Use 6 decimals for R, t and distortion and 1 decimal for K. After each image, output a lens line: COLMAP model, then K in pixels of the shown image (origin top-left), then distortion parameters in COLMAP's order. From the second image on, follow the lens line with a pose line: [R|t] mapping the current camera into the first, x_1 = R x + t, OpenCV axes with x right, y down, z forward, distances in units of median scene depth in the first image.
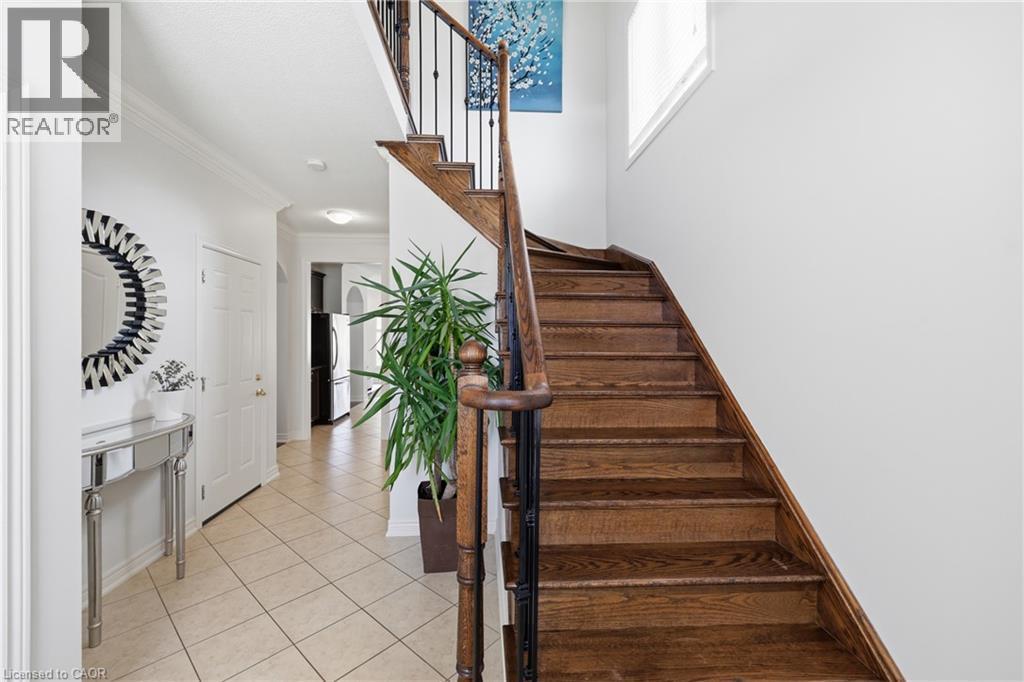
lens RADIAL K [[407.1, 0, 507.5], [0, 407.1, 336.6], [0, 0, 1]] dist [-0.002164, 0.000136]
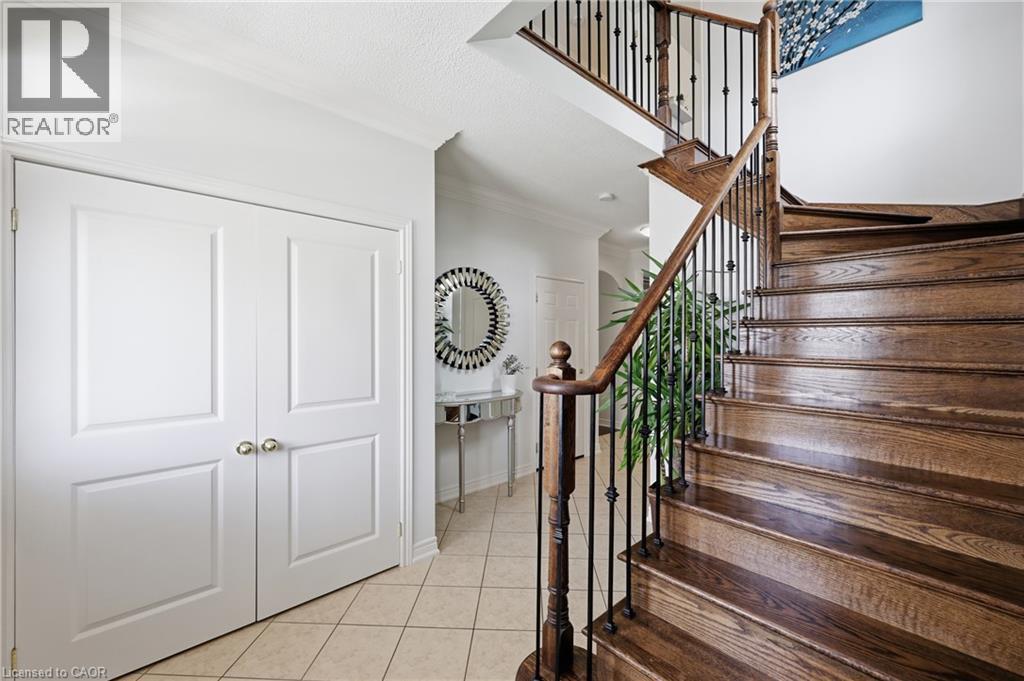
lens RADIAL K [[407.1, 0, 507.5], [0, 407.1, 336.1], [0, 0, 1]] dist [-0.002164, 0.000136]
pose [[0.639358, -0.008052, -0.768867, 0.370789], [-0.000462, 0.999941, -0.010856, 0.003116], [0.768909, 0.007296, 0.639317, 0.012337]]
